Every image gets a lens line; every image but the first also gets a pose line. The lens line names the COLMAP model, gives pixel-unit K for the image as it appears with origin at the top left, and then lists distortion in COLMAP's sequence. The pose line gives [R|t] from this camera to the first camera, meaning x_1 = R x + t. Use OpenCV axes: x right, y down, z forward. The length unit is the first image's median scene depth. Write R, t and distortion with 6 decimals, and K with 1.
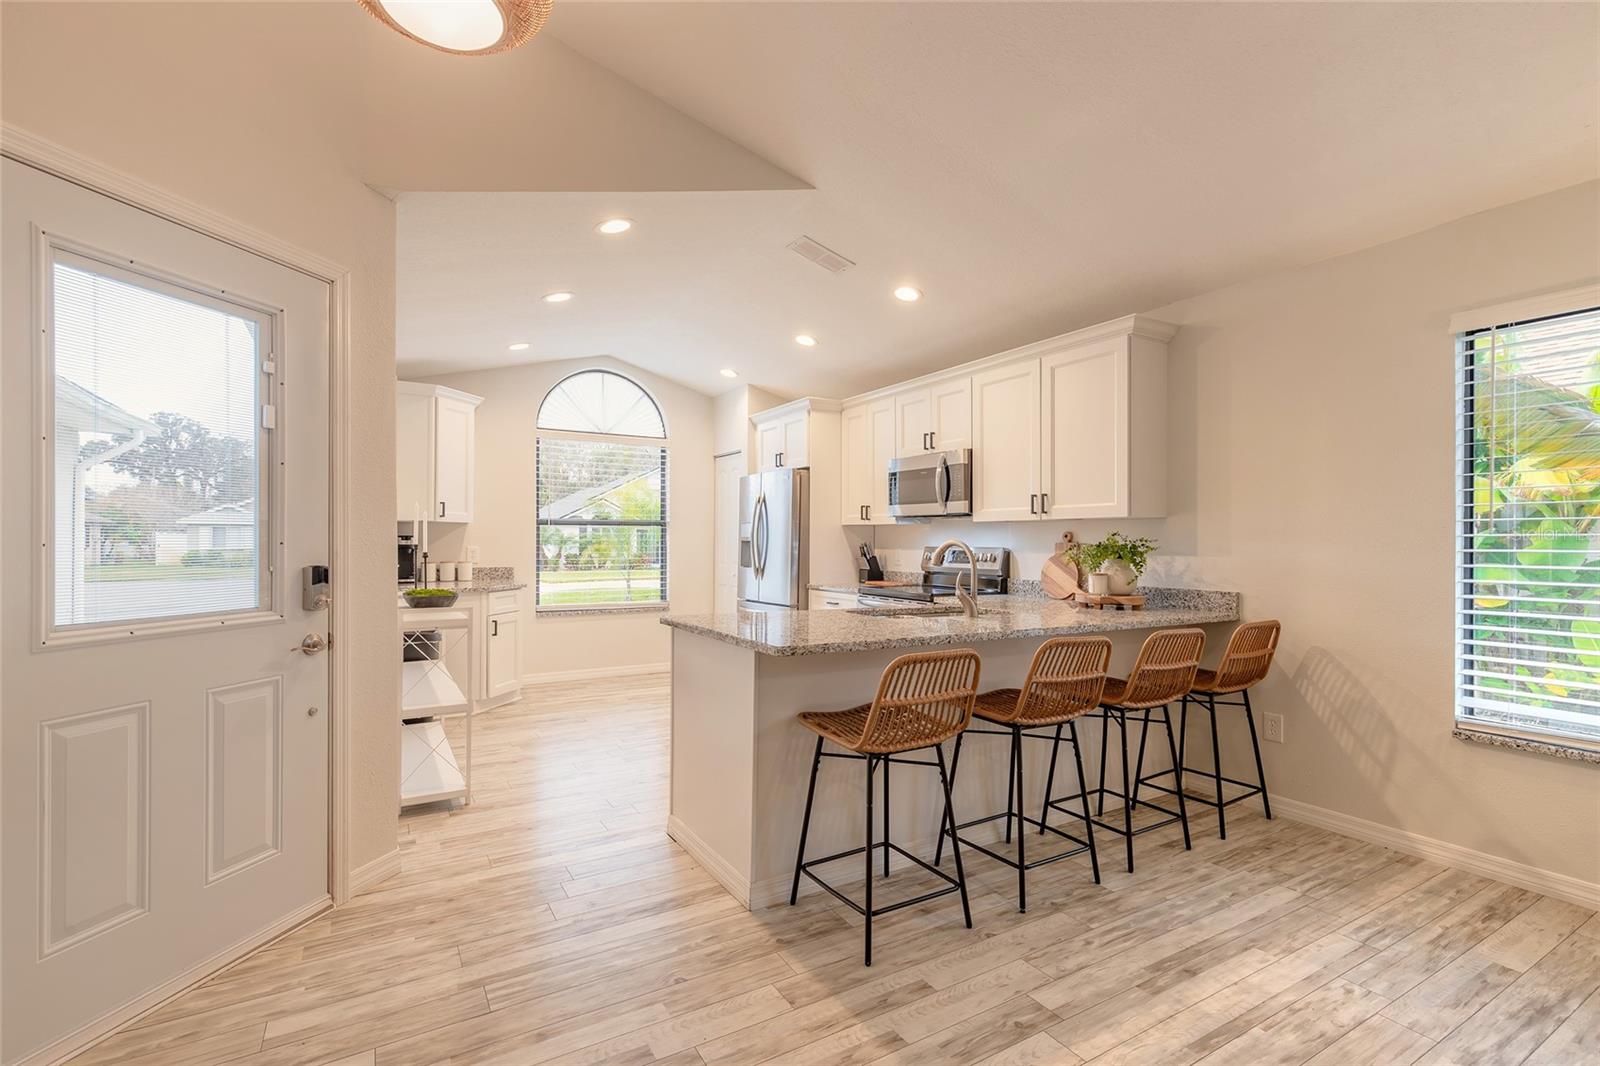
lens RADIAL K [[722.6, 0, 796.8], [0, 722.6, 535.8], [0, 0, 1]] dist [0.006936, -0.001032]
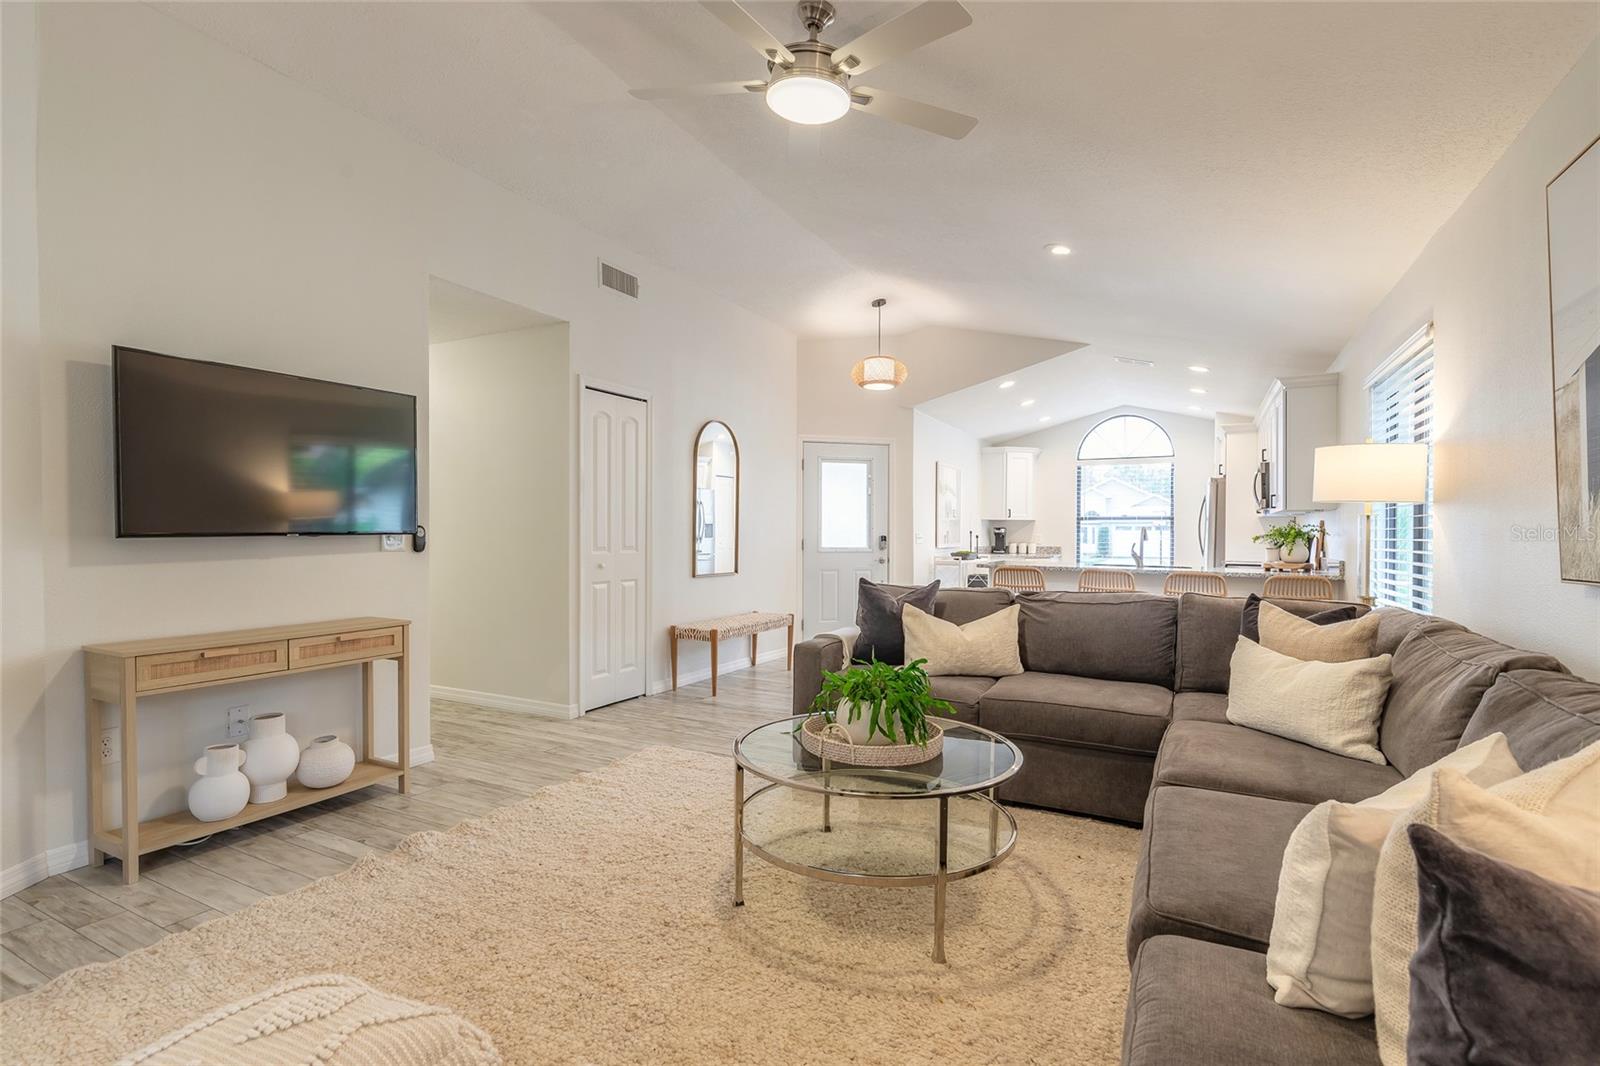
lens RADIAL K [[748.4, 0, 796.7], [0, 748.4, 540.6], [0, 0, 1]] dist [-0.000053, -0.000537]
pose [[0.522081, 0.006619, -0.852870, 0.913358], [0.003053, 0.999949, 0.009630, 0.013976], [0.852890, -0.007631, 0.522034, -0.490748]]
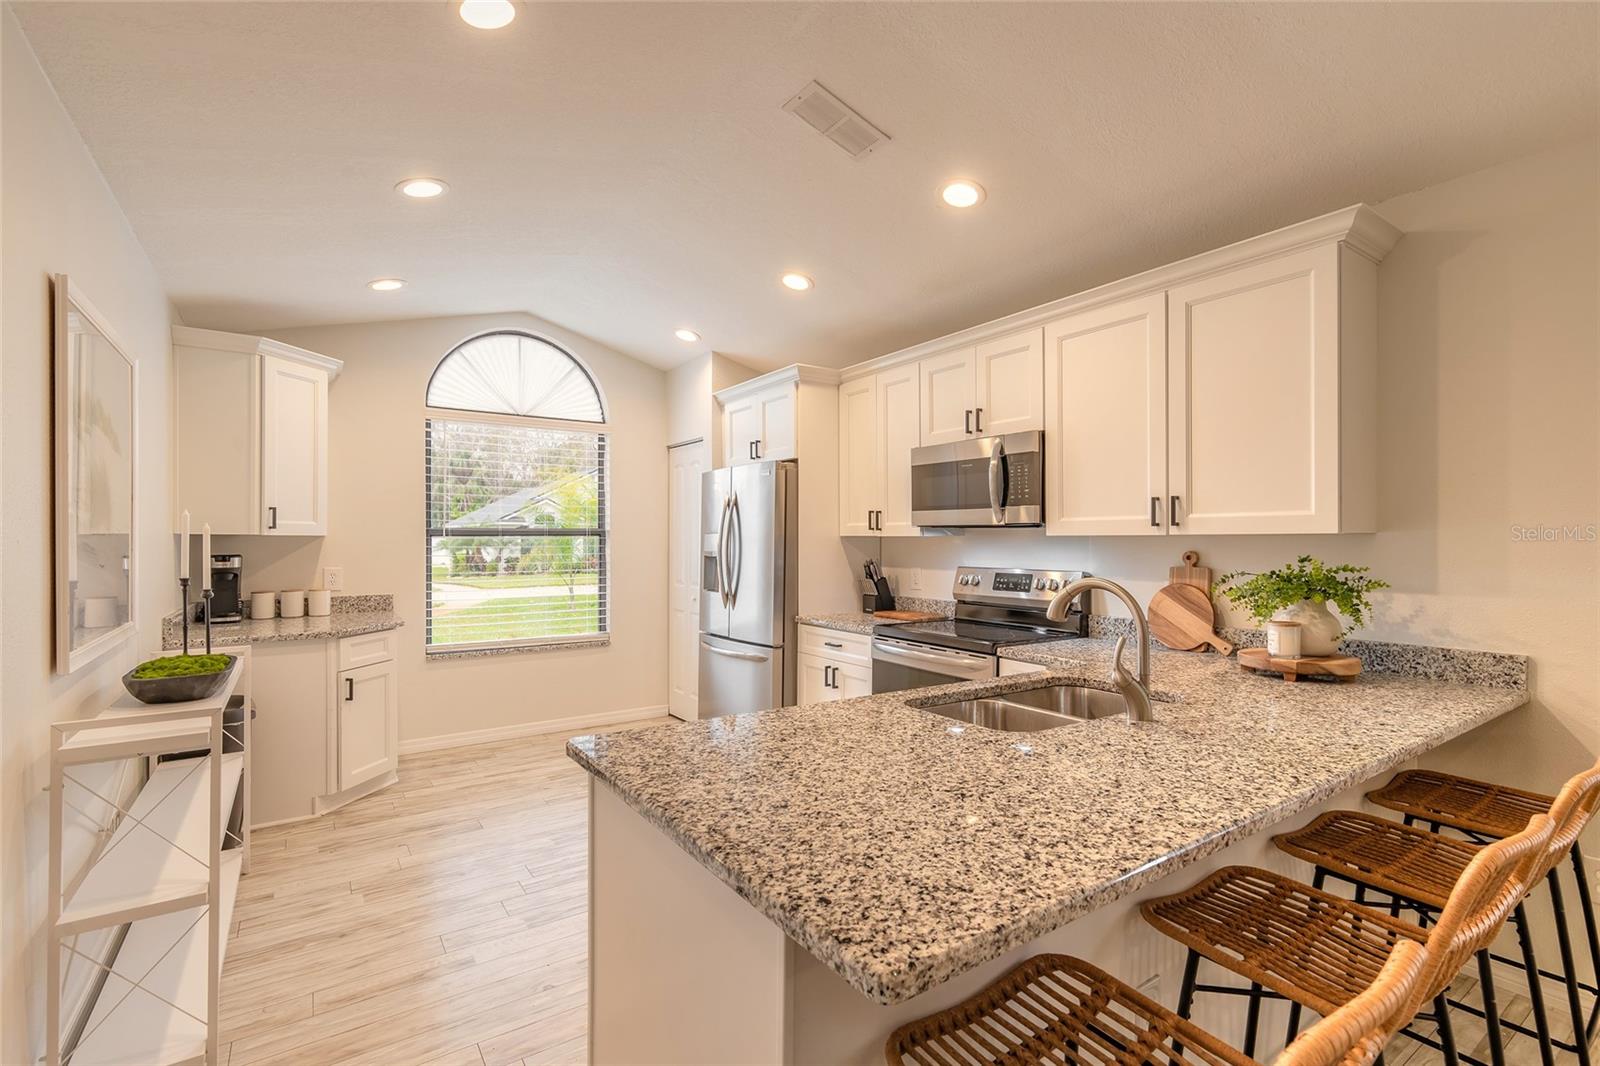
lens RADIAL K [[722.6, 0, 796.2], [0, 722.6, 537.3], [0, 0, 1]] dist [0.006936, -0.001032]
pose [[0.997897, -0.004291, 0.064680, -0.037015], [0.004053, 0.999985, 0.003815, -0.019659], [-0.064695, -0.003545, 0.997899, 0.294002]]
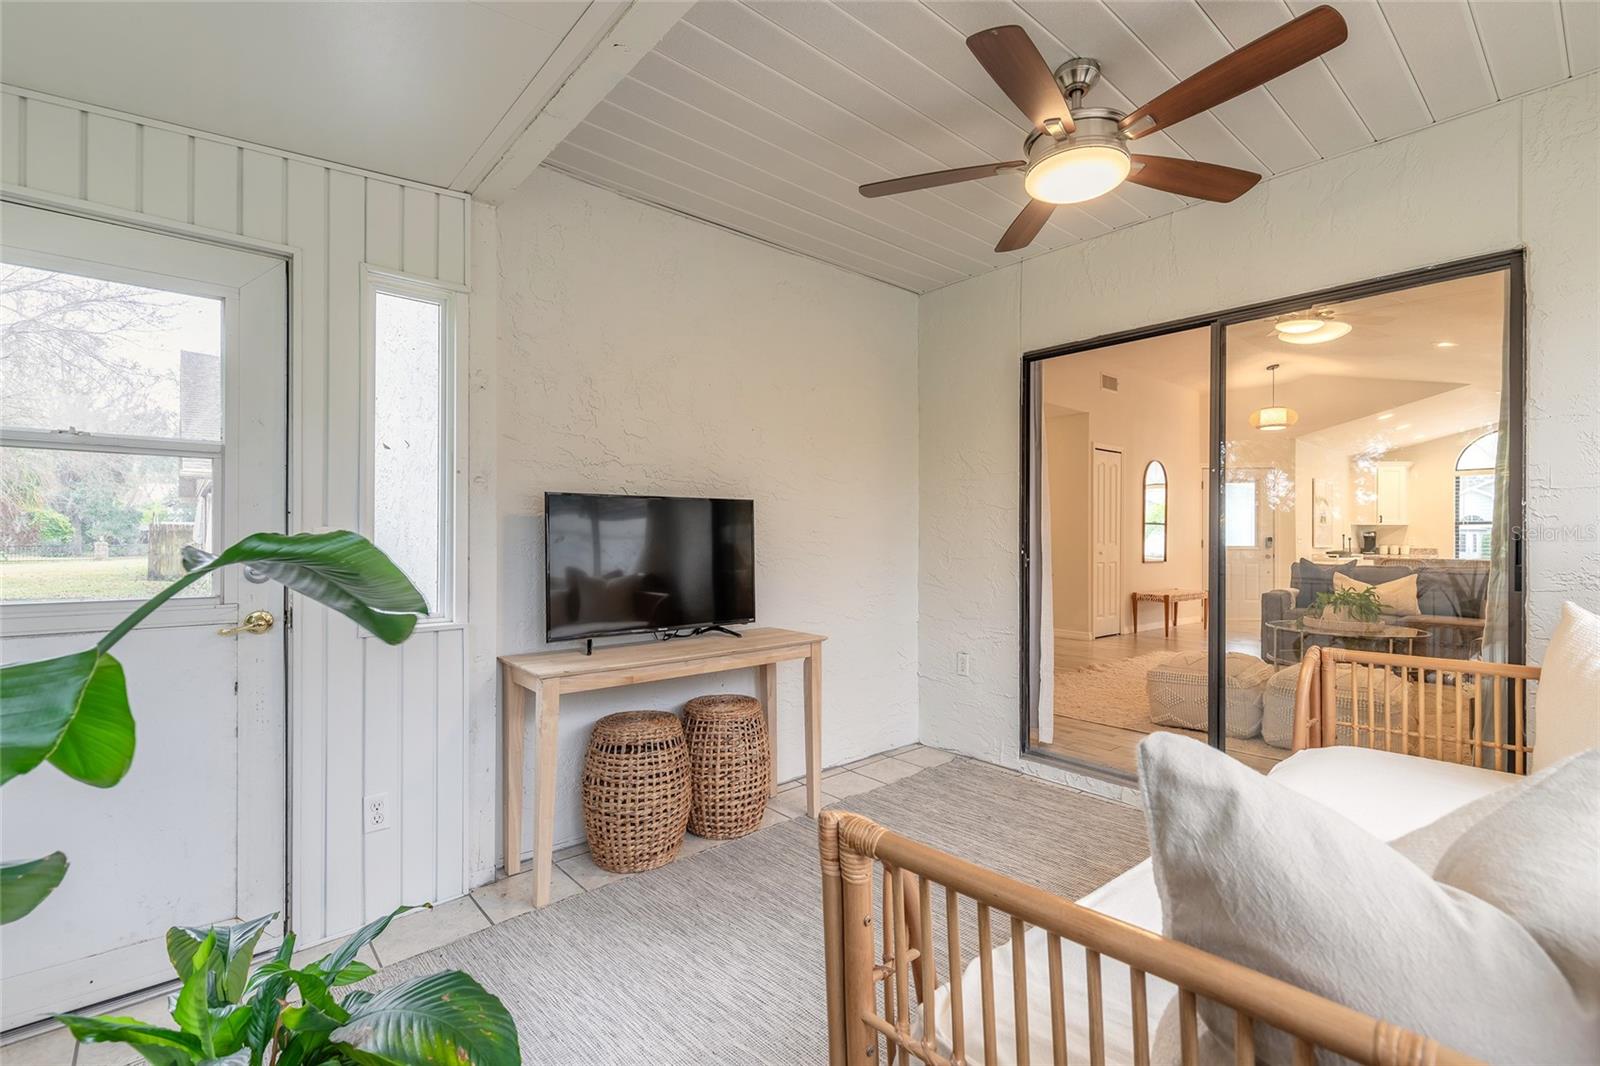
lens RADIAL K [[722.6, 0, 798.7], [0, 722.6, 539.0], [0, 0, 1]] dist [0.006936, -0.001032]
pose [[0.175920, -0.004814, -0.984393, 1.397501], [0.002032, 0.999988, -0.004527, 0.030195], [0.984402, -0.001204, 0.175927, -1.132003]]
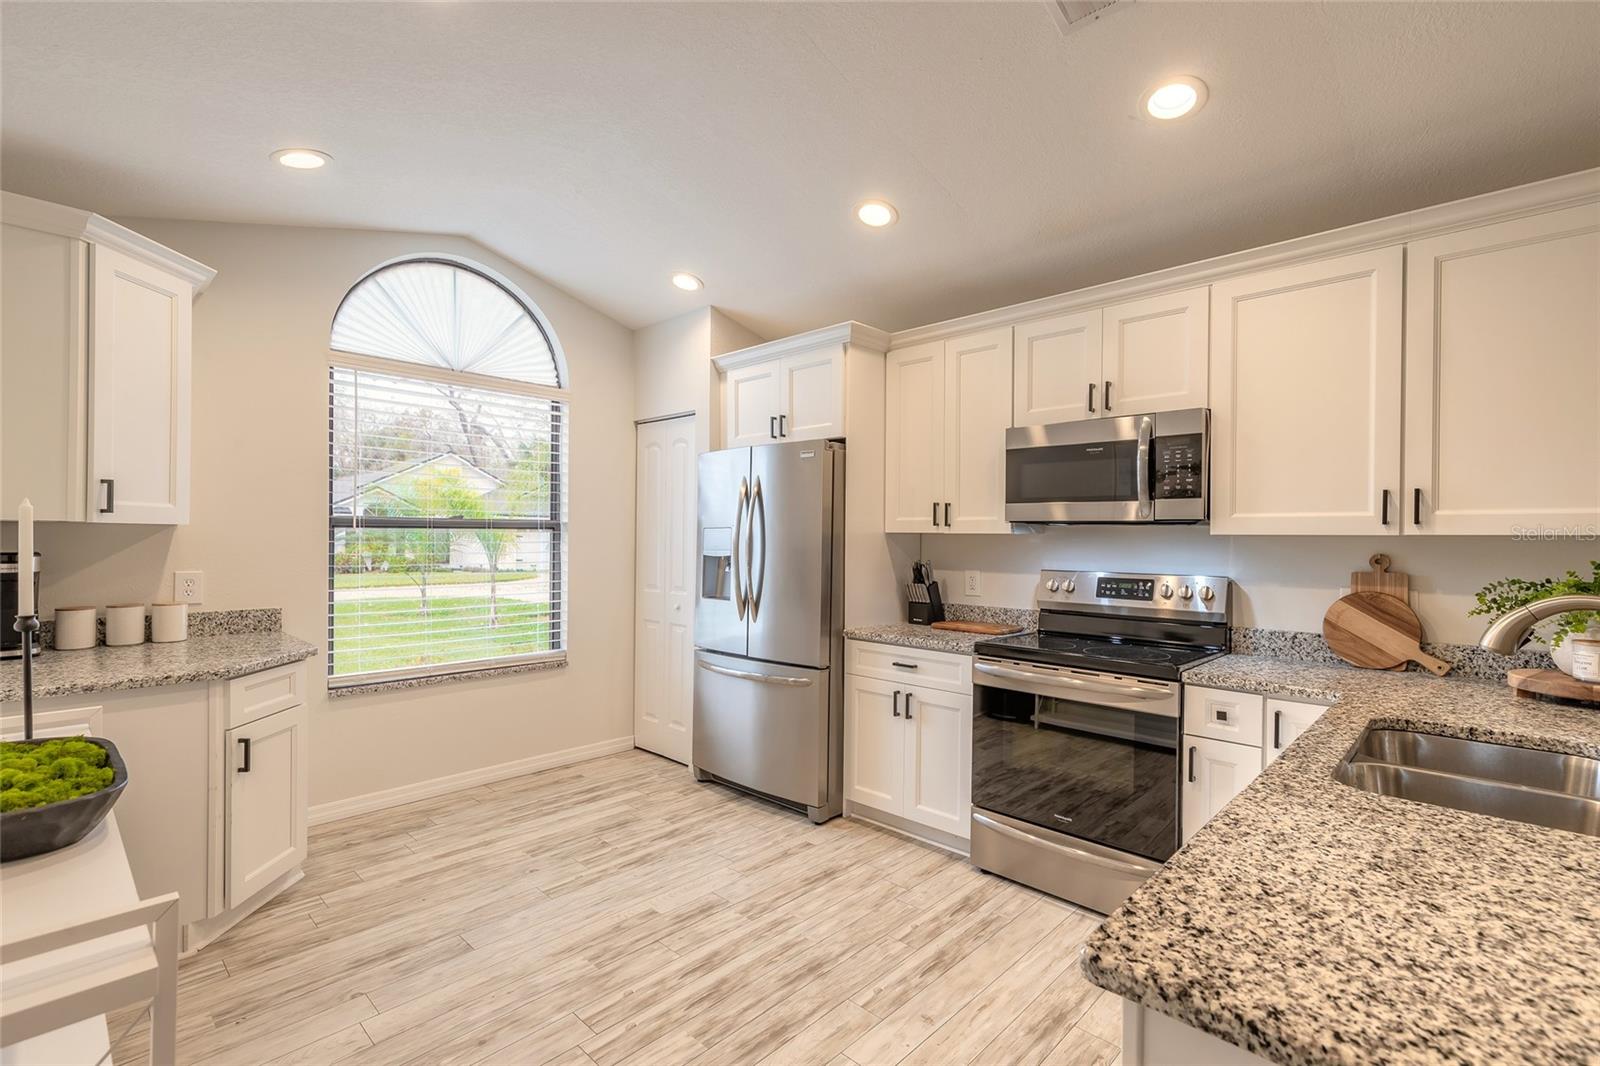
lens RADIAL K [[722.6, 0, 796.7], [0, 722.6, 537.5], [0, 0, 1]] dist [0.006936, -0.001032]
pose [[0.962892, 0.003757, 0.269860, -0.212517], [-0.006216, 0.999947, 0.008256, -0.018175], [-0.269815, -0.009627, 0.962864, 0.481197]]
